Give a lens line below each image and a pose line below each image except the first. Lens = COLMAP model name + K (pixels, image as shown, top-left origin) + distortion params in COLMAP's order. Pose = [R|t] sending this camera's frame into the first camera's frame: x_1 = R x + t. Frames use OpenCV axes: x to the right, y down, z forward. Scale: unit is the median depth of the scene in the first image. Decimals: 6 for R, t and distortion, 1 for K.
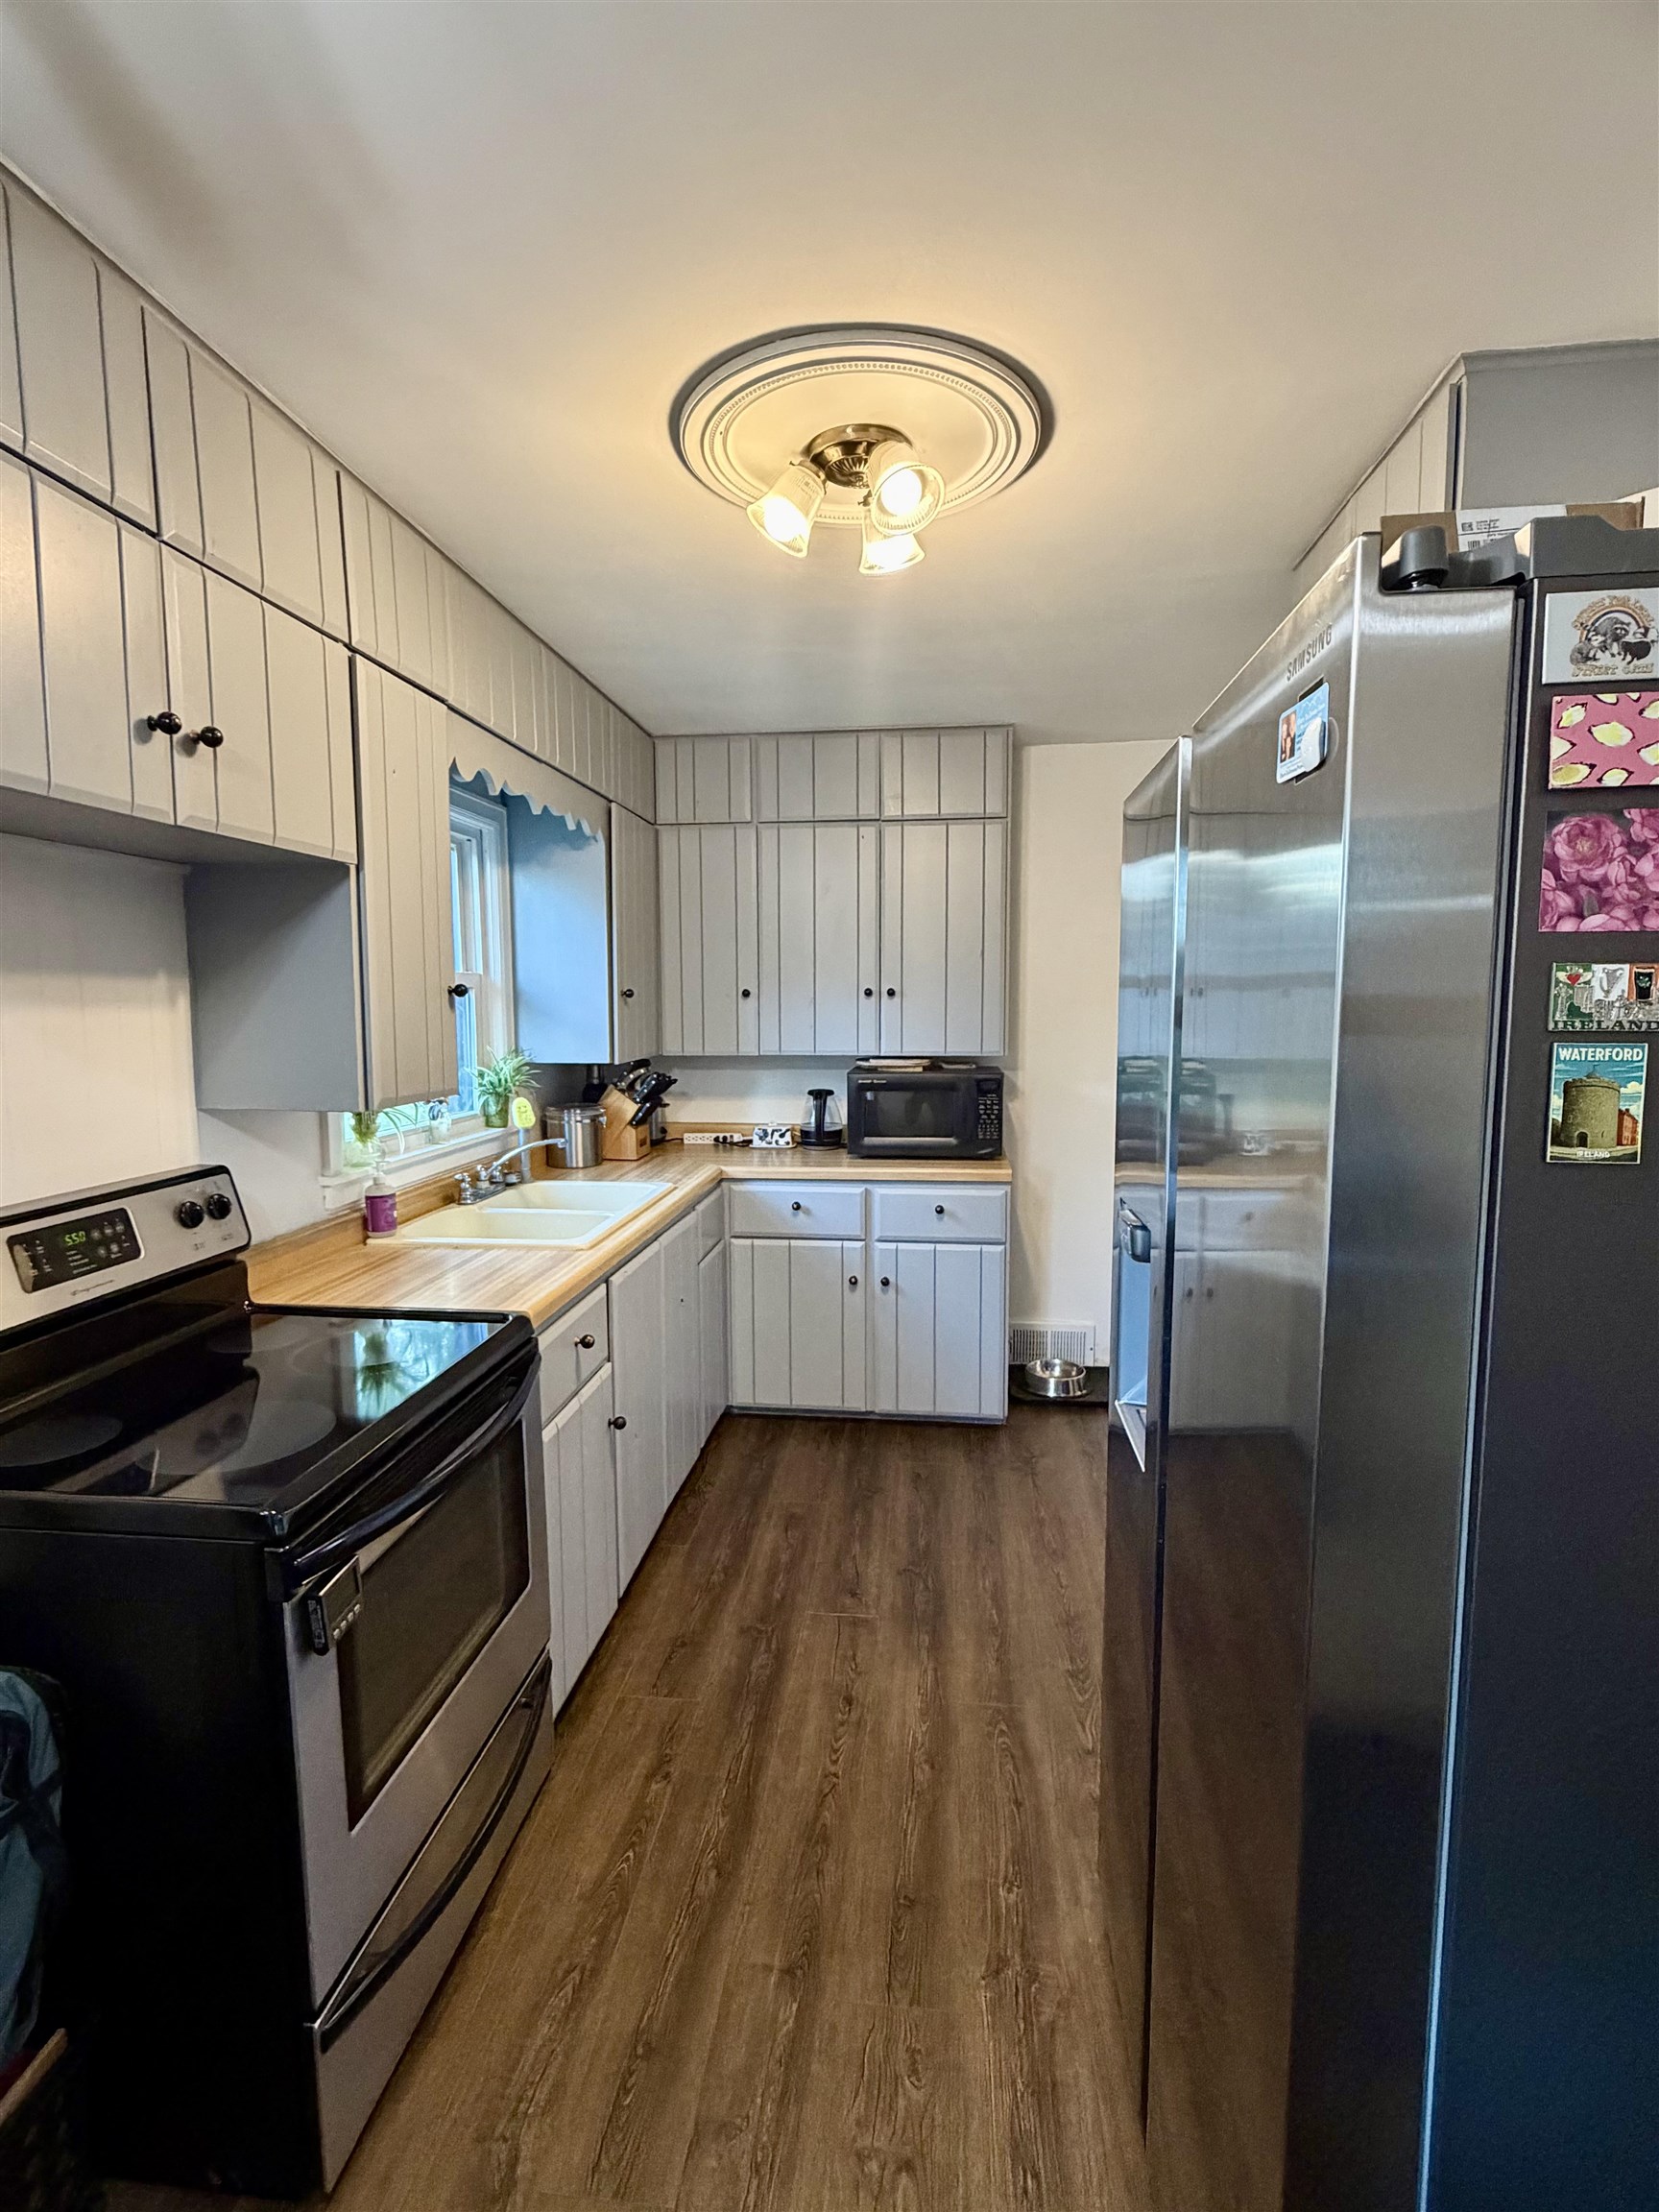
lens RADIAL K [[1063.2, 0, 829.5], [0, 1063.2, 1106.0], [0, 0, 1]] dist [0.000528, -0.000100]
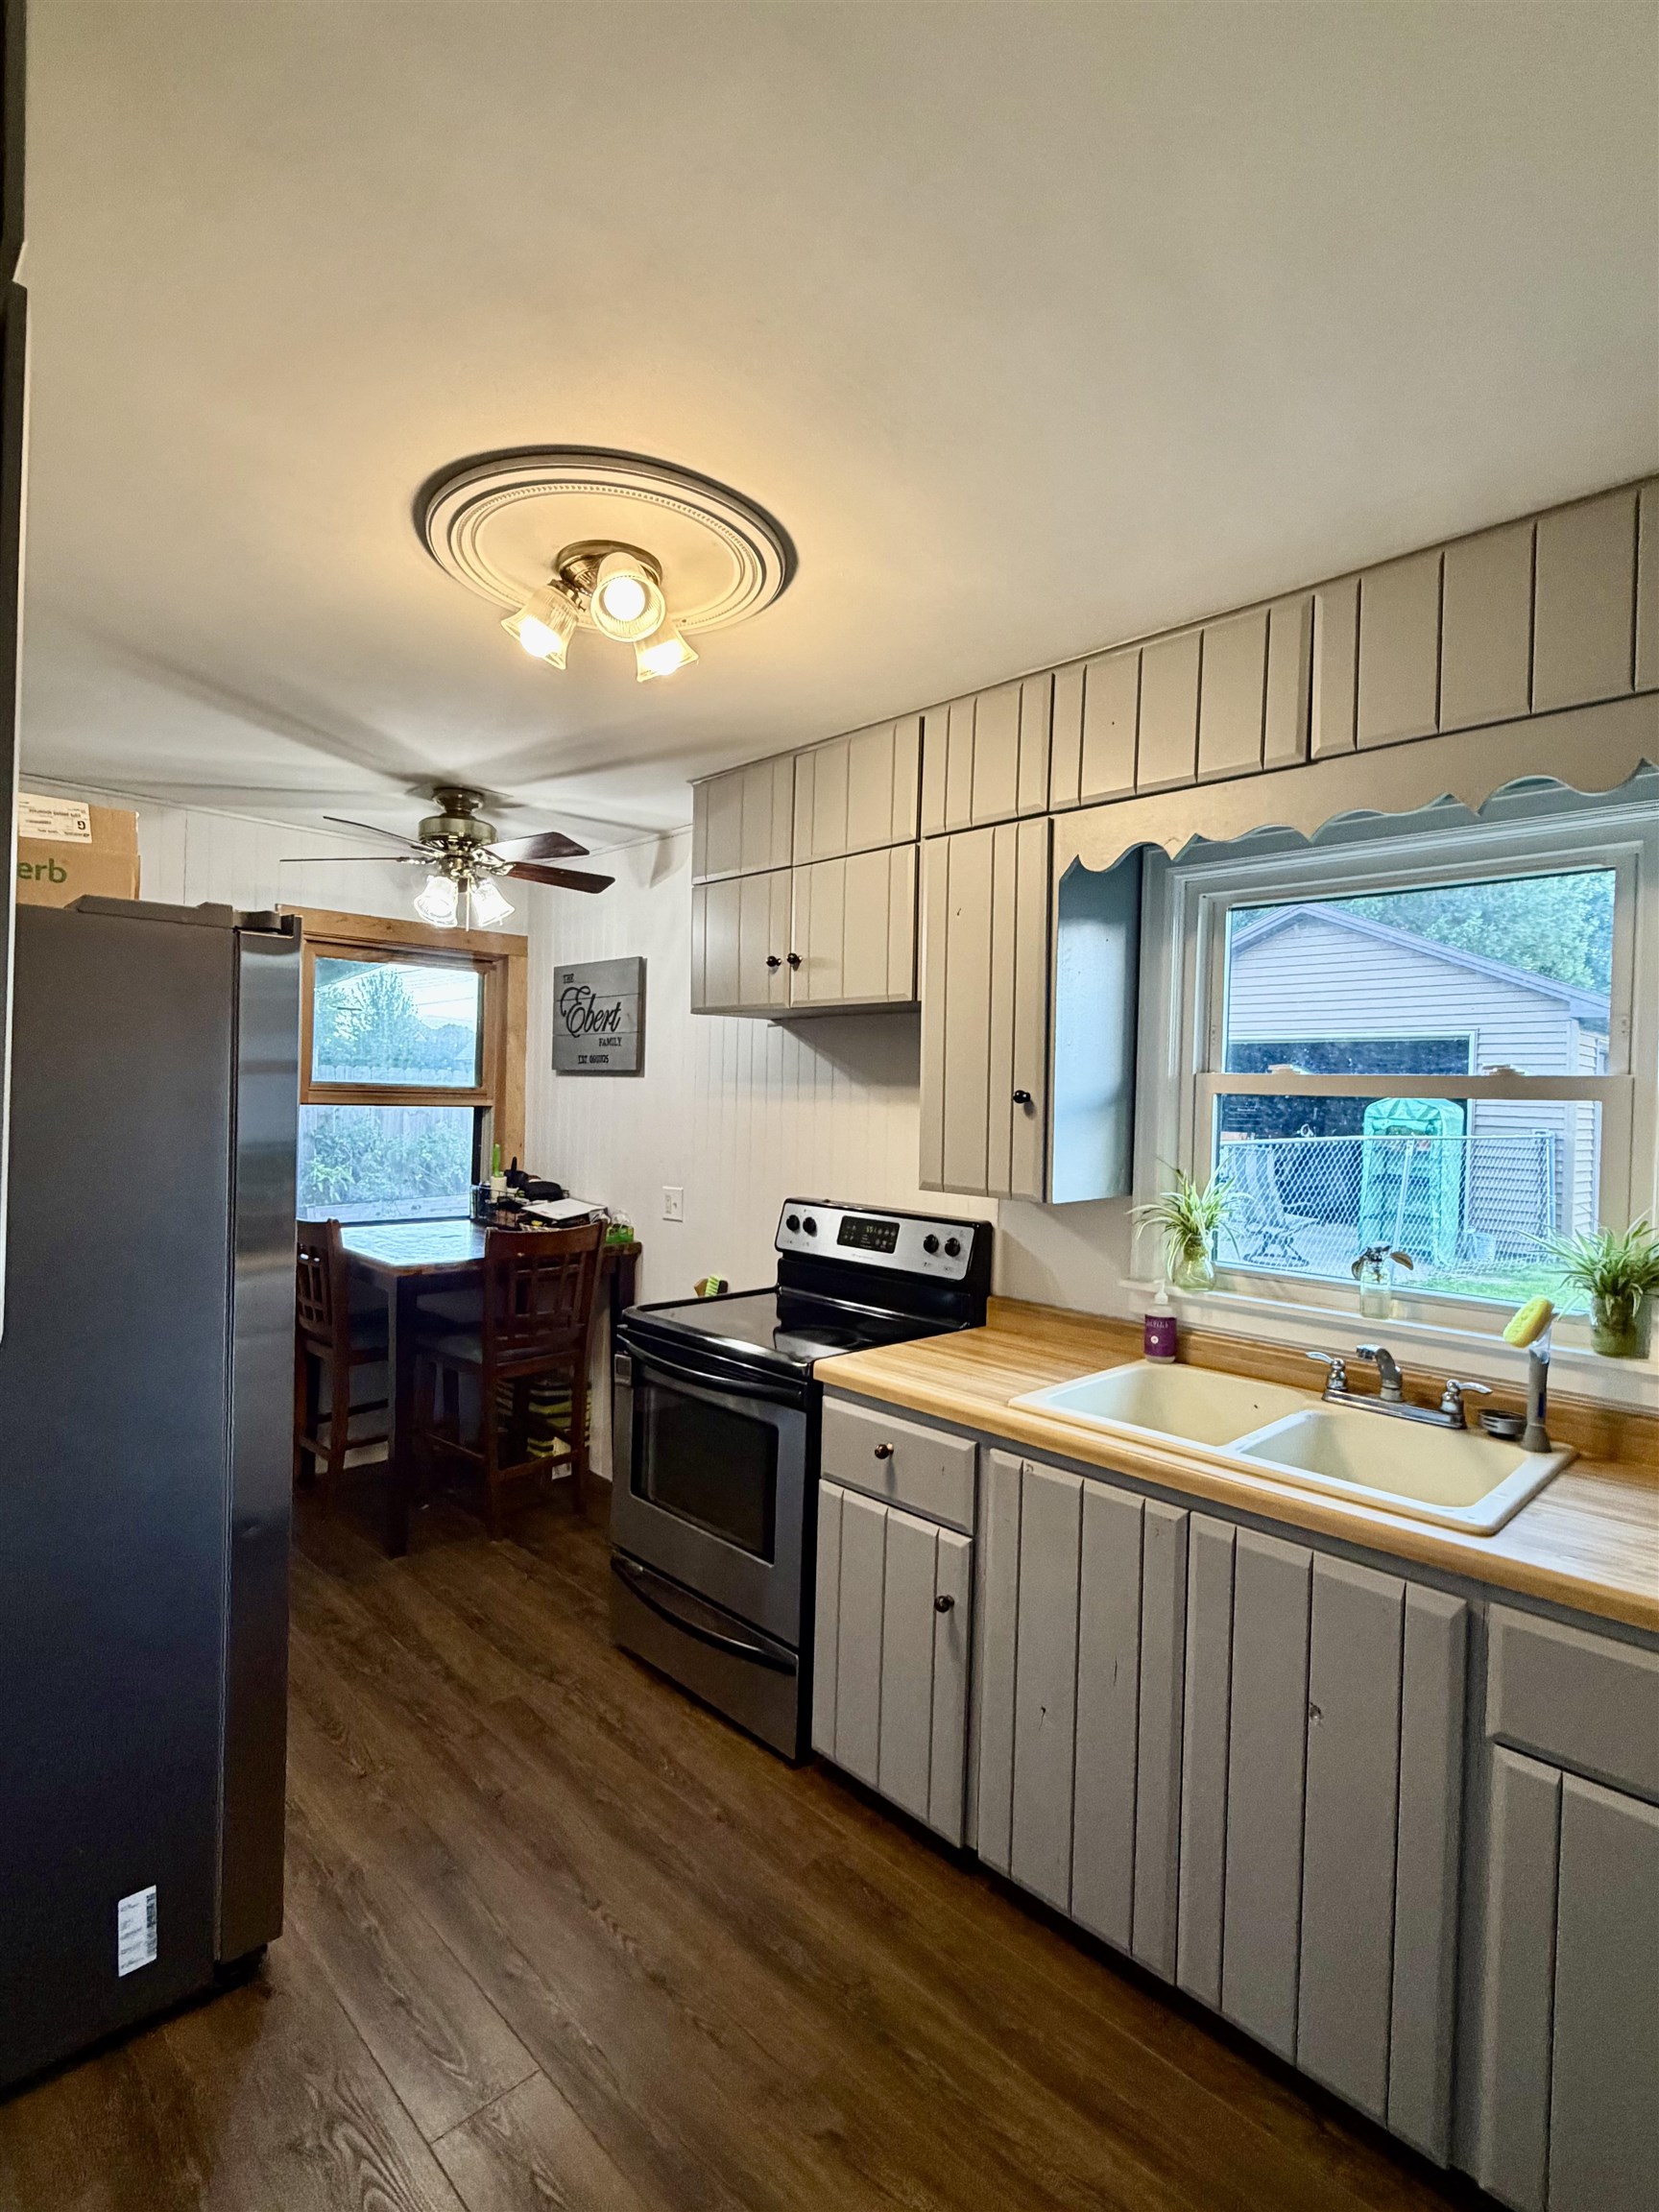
lens RADIAL K [[1104.8, 0, 829.5], [0, 1104.8, 1106.0], [0, 0, 1]] dist [-0.002430, 0.000596]
pose [[-0.645187, -0.008716, -0.763975, 0.672748], [-0.103905, 0.991646, 0.076436, -0.190624], [0.756927, 0.128697, -0.640702, 1.820574]]
